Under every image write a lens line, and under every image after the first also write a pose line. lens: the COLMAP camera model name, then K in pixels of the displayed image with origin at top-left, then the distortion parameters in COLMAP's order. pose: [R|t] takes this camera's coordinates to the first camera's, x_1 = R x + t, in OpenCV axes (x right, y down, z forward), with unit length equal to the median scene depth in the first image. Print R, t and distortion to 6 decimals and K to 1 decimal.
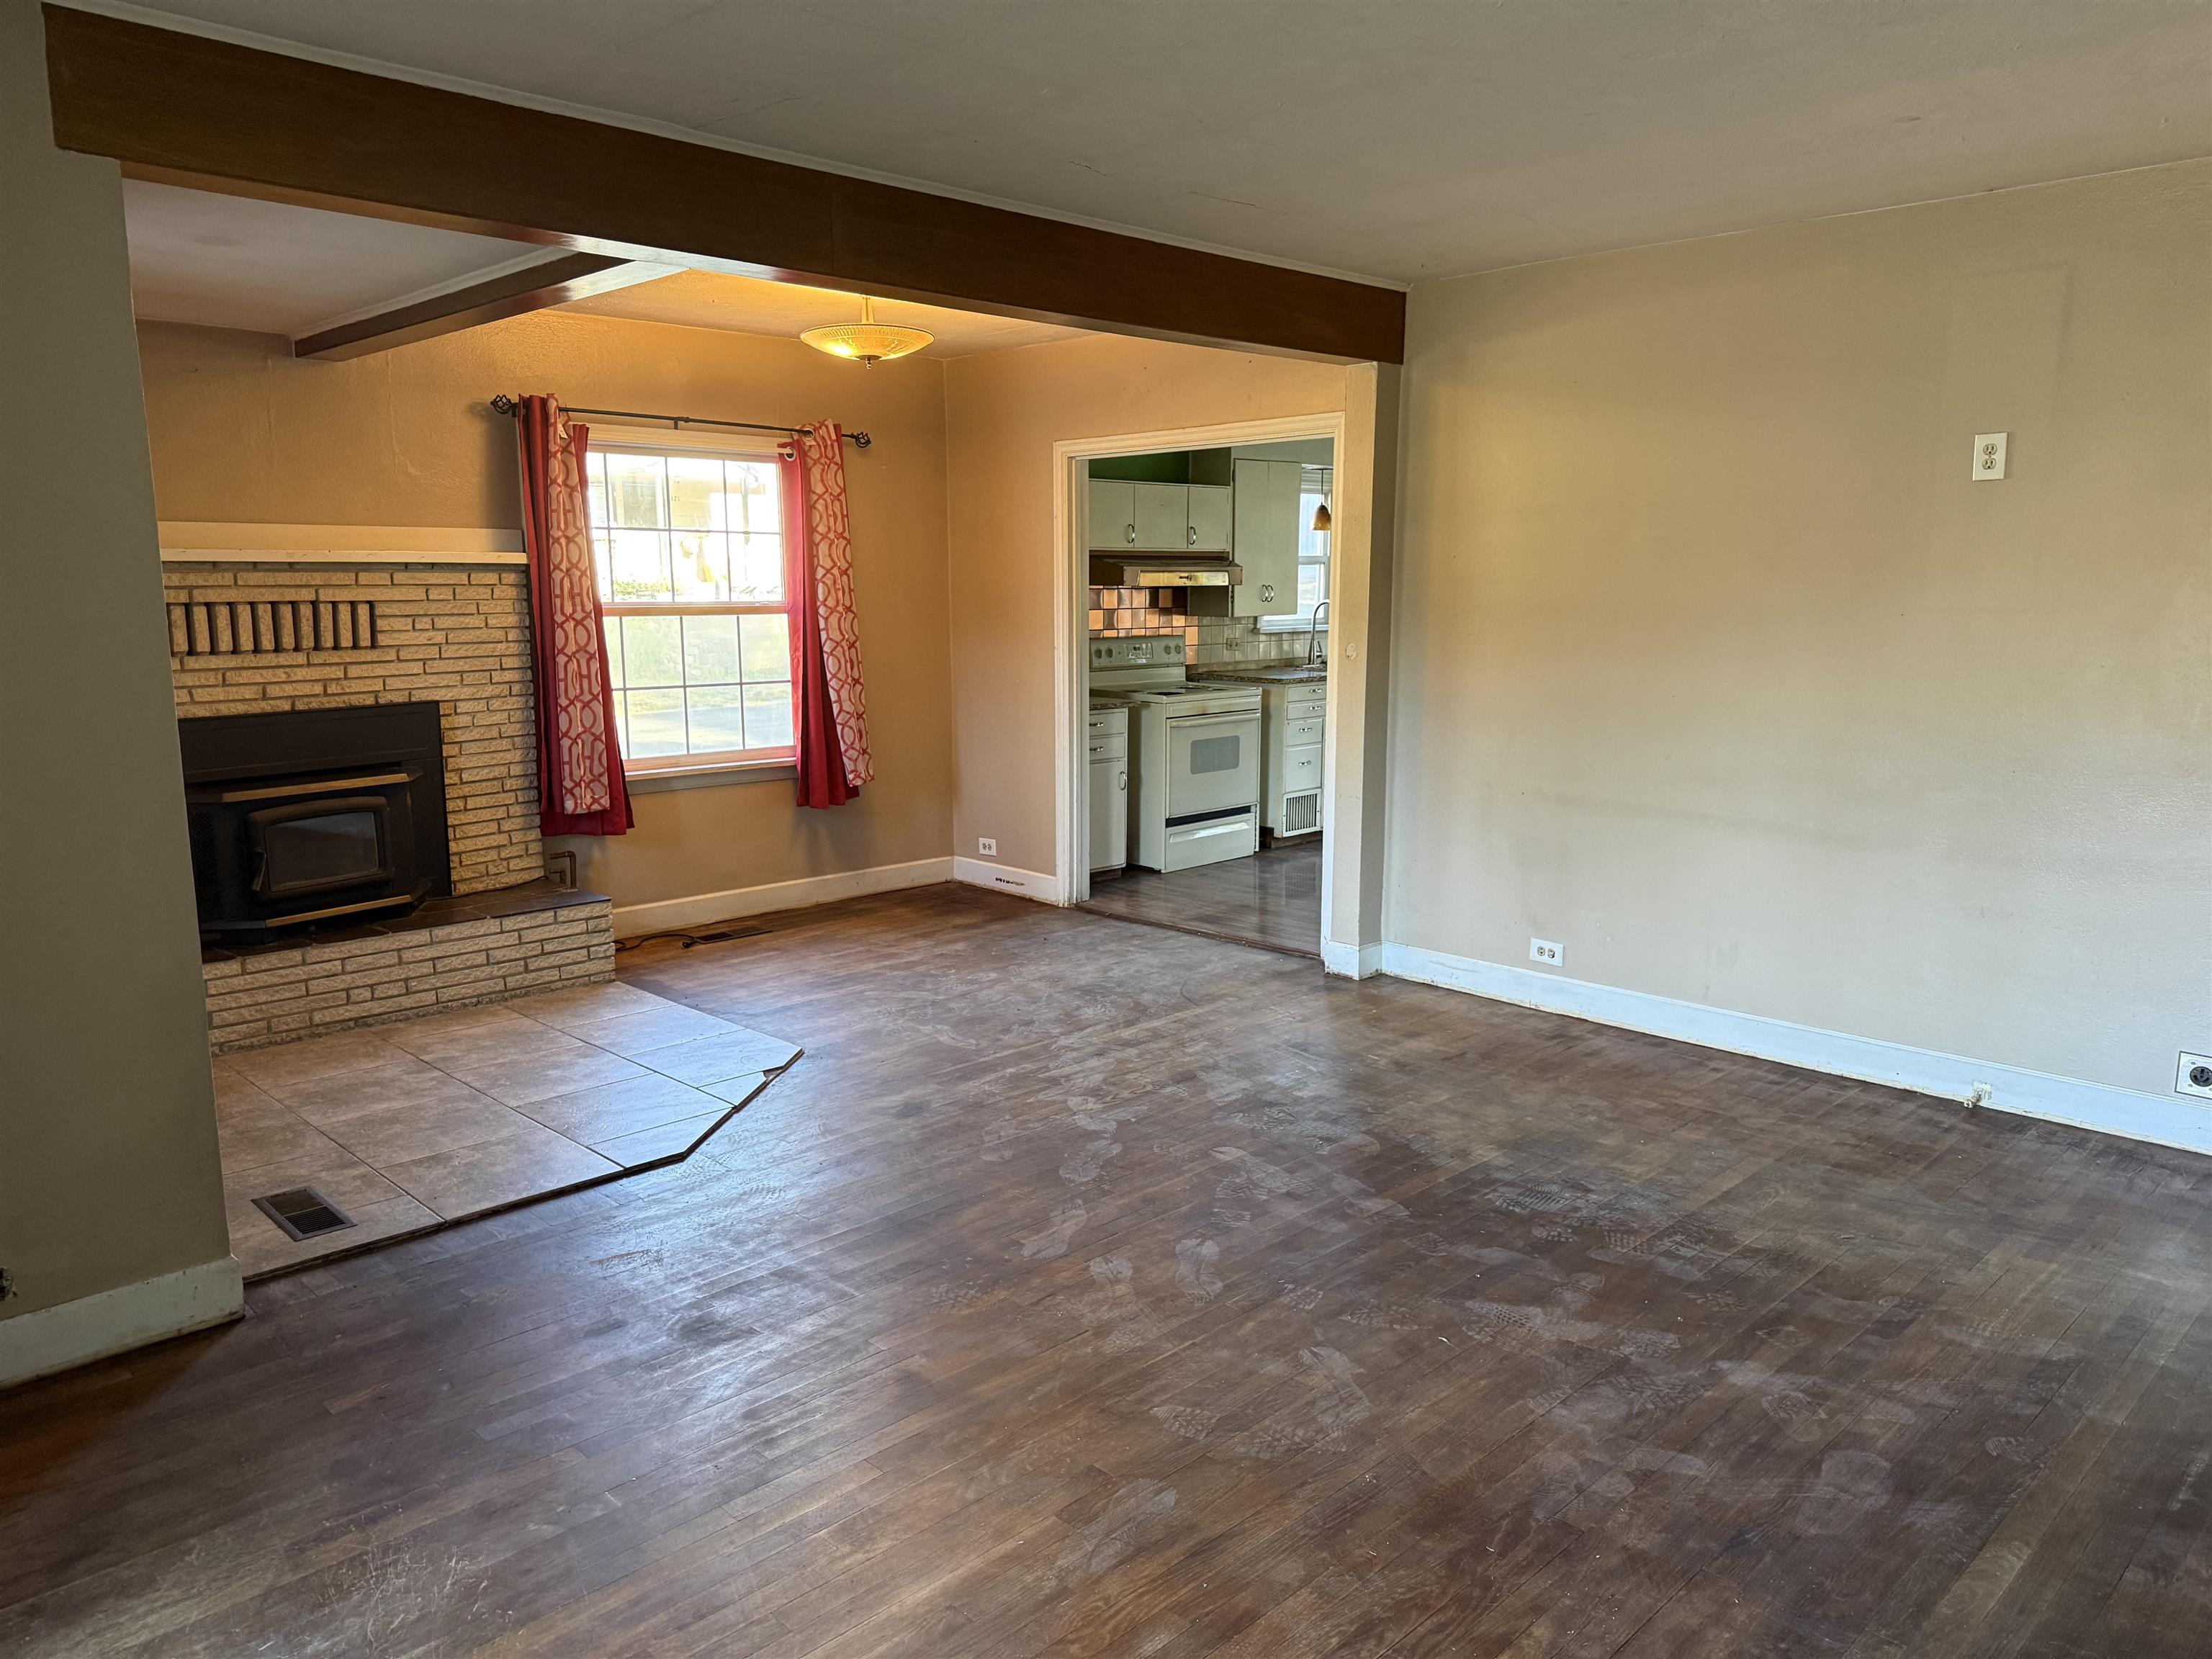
lens RADIAL K [[1563.4, 0, 1106.0], [0, 1563.4, 829.5], [0, 0, 1]] dist [0.078059, -0.074526]
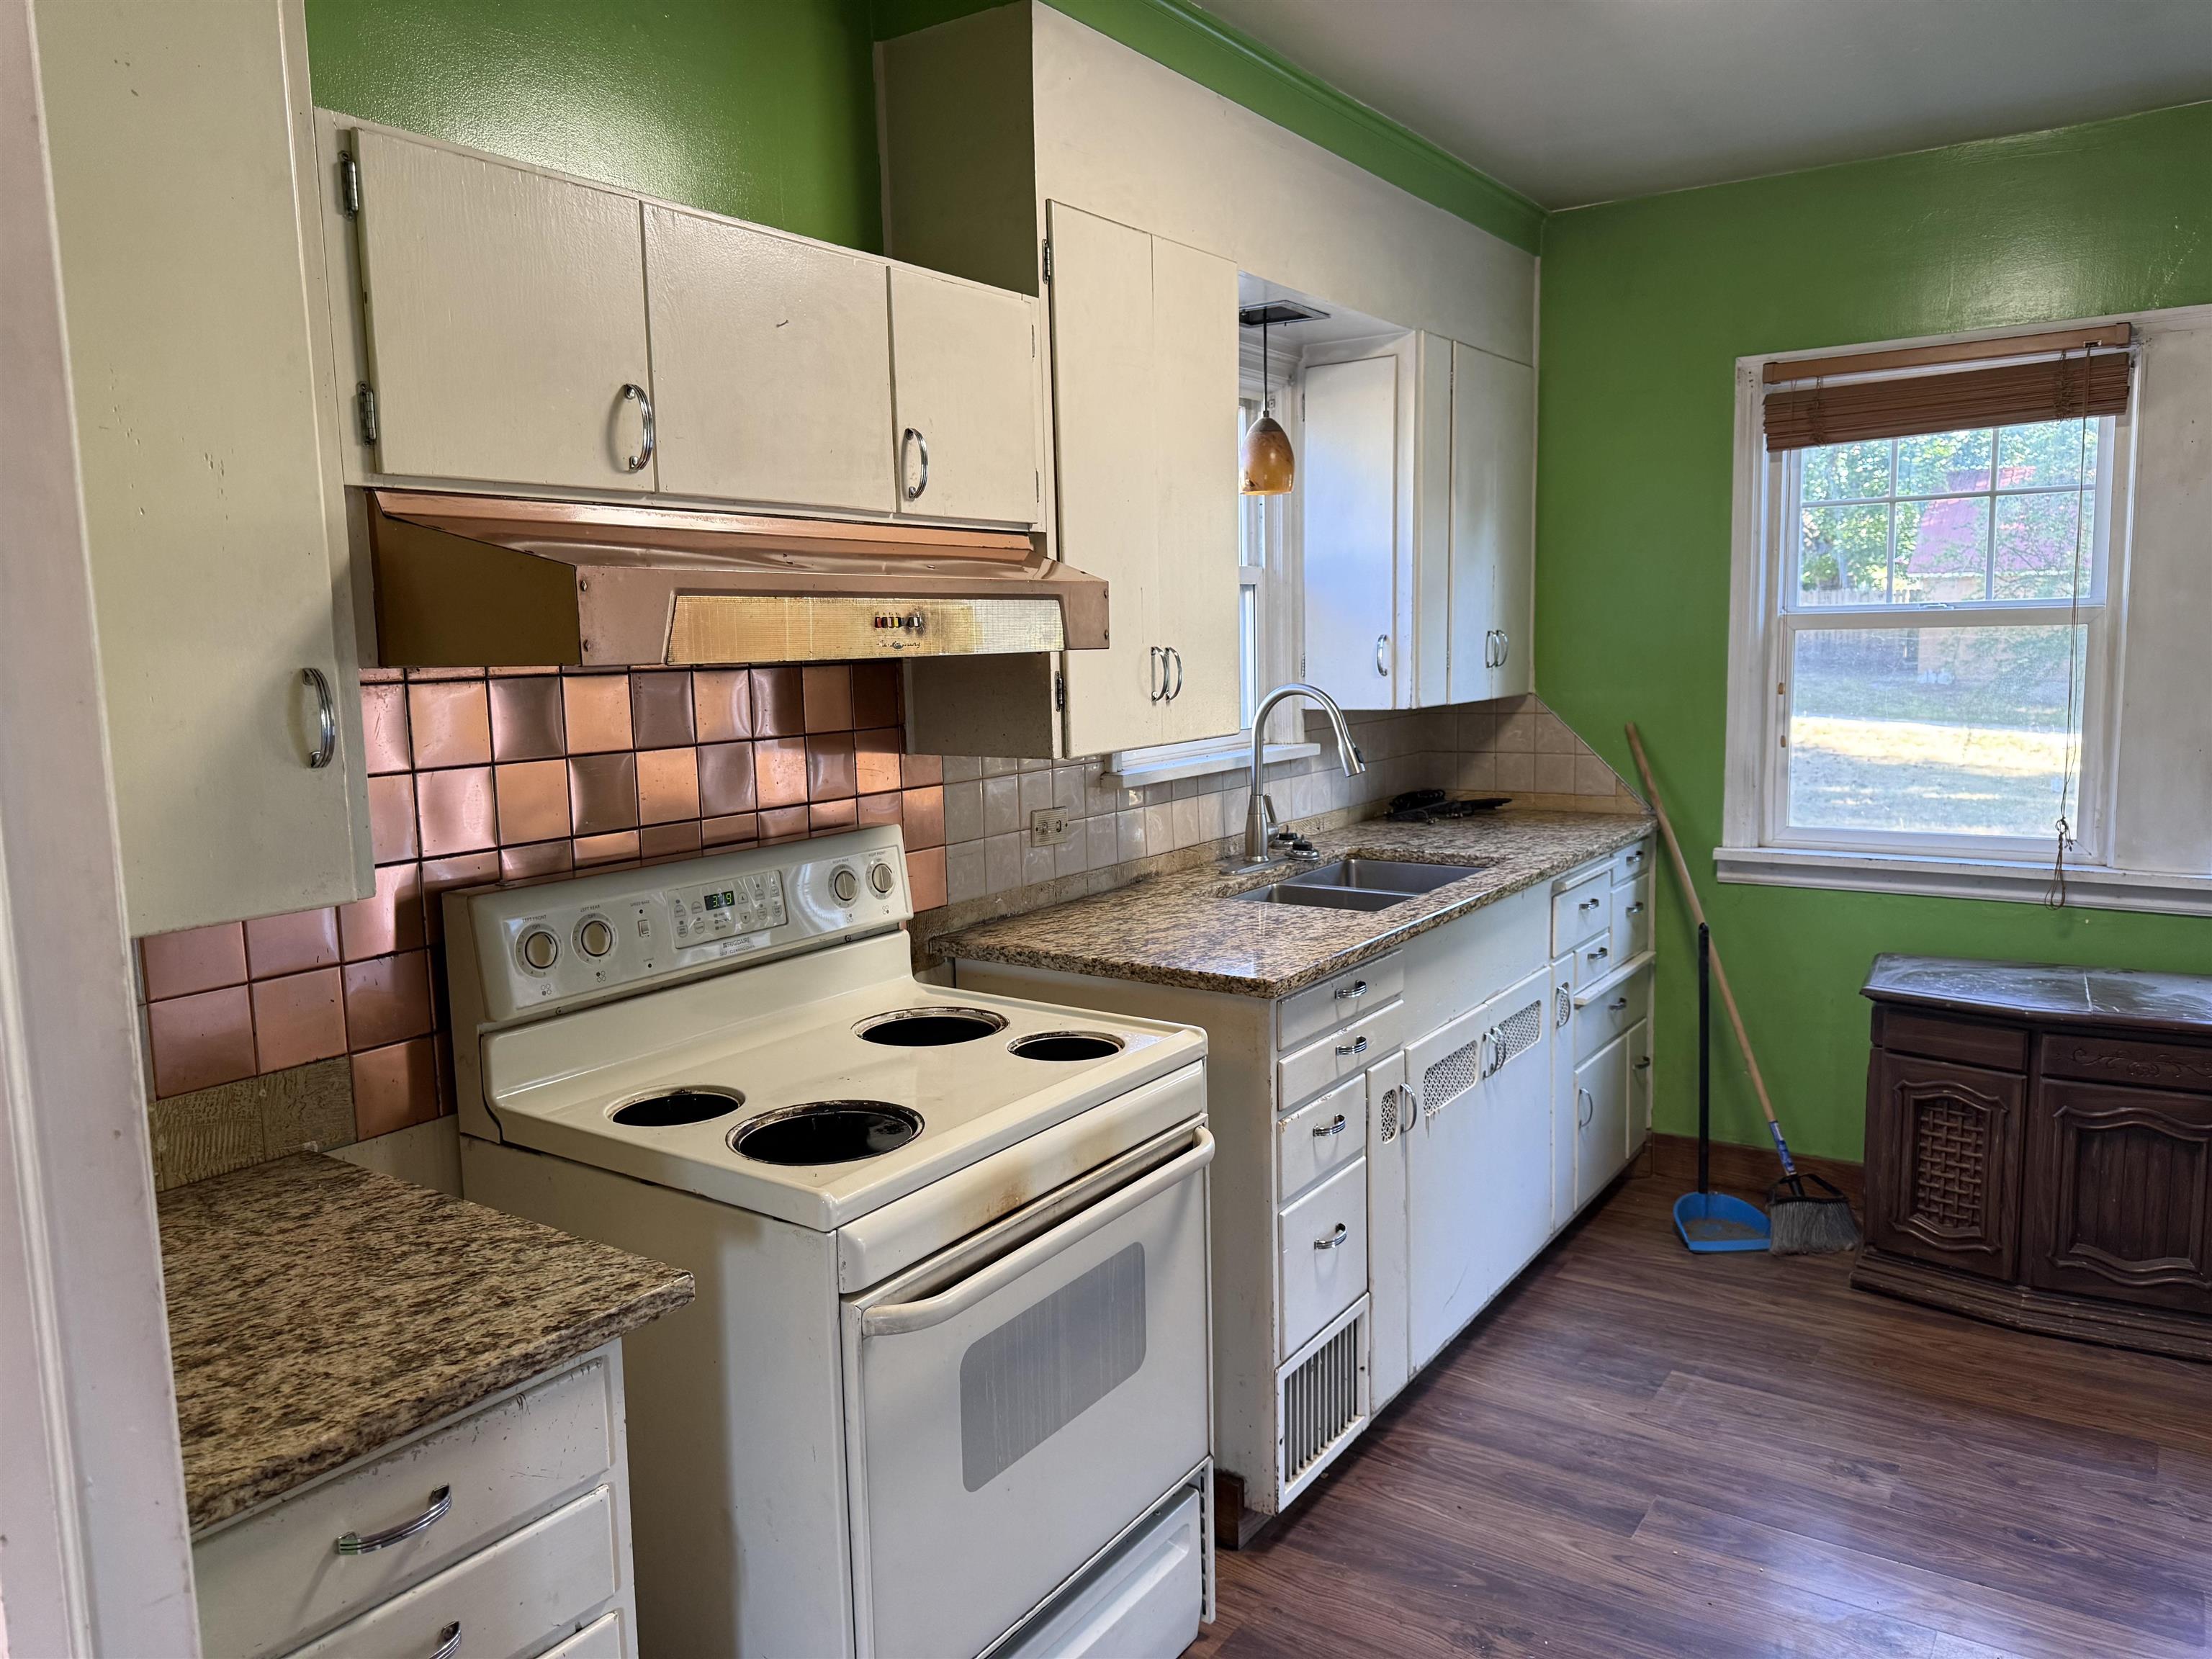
lens RADIAL K [[1563.4, 0, 1106.0], [0, 1563.4, 829.5], [0, 0, 1]] dist [0.078059, -0.074526]
pose [[0.980918, -0.049137, 0.188113, 0.033390], [0.056188, 0.997896, -0.032336, -0.113354], [-0.186128, 0.042289, 0.981615, 0.719497]]
